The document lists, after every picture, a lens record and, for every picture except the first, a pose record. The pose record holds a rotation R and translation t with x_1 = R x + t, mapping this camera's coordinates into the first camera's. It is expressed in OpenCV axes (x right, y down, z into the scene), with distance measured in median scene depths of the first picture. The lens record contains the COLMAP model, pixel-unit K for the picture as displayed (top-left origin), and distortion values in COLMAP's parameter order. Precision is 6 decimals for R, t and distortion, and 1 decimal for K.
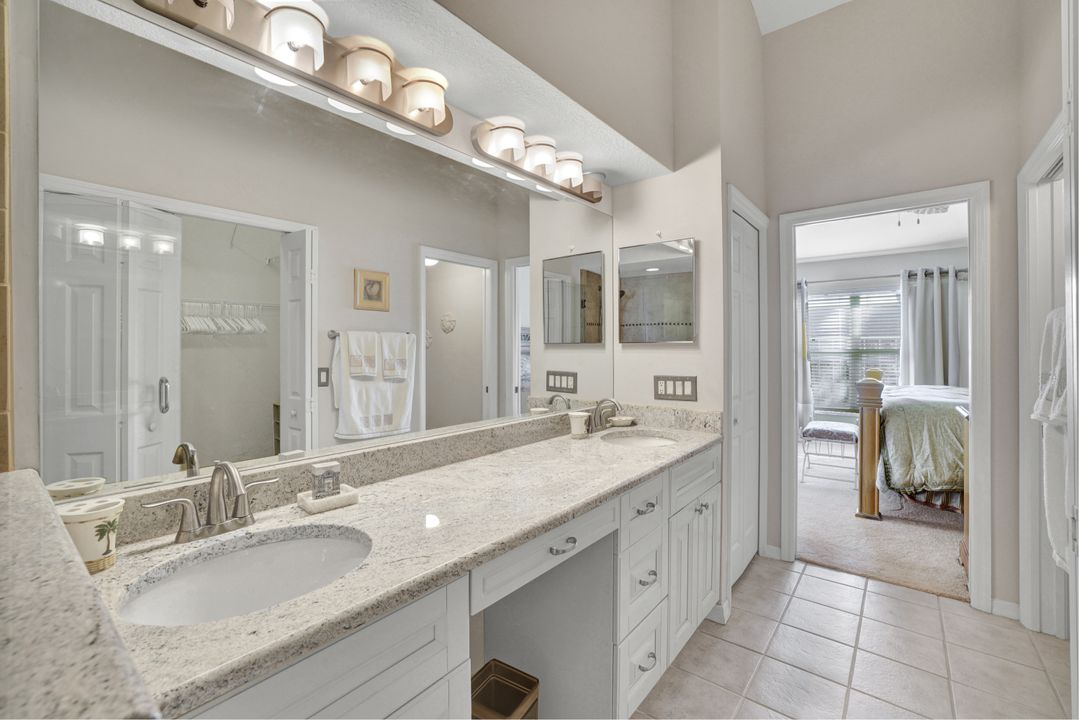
lens RADIAL K [[466.0, 0, 529.2], [0, 466.0, 349.0], [0, 0, 1]] dist [-0.019040, 0.000681]
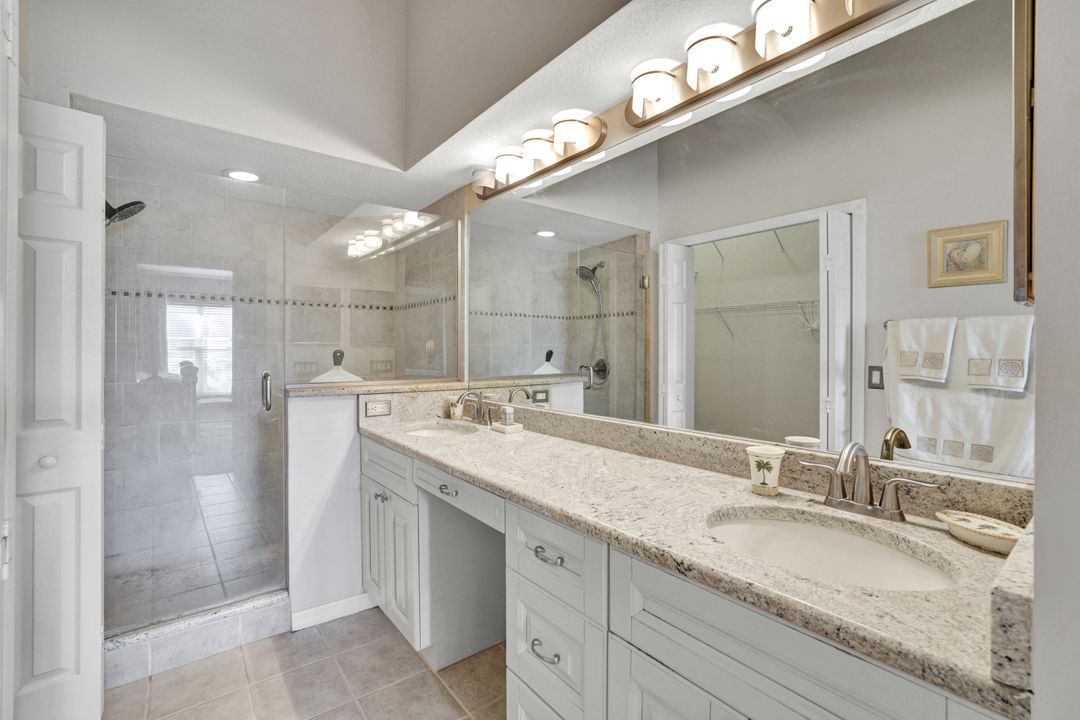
lens RADIAL K [[466.4, 0, 529.7], [0, 466.4, 349.0], [0, 0, 1]] dist [-0.019040, 0.000681]
pose [[-0.214657, 0.001078, -0.976689, 0.491097], [-0.004118, 0.999990, 0.002009, 0.010720], [0.976681, 0.004453, -0.214651, 0.574276]]
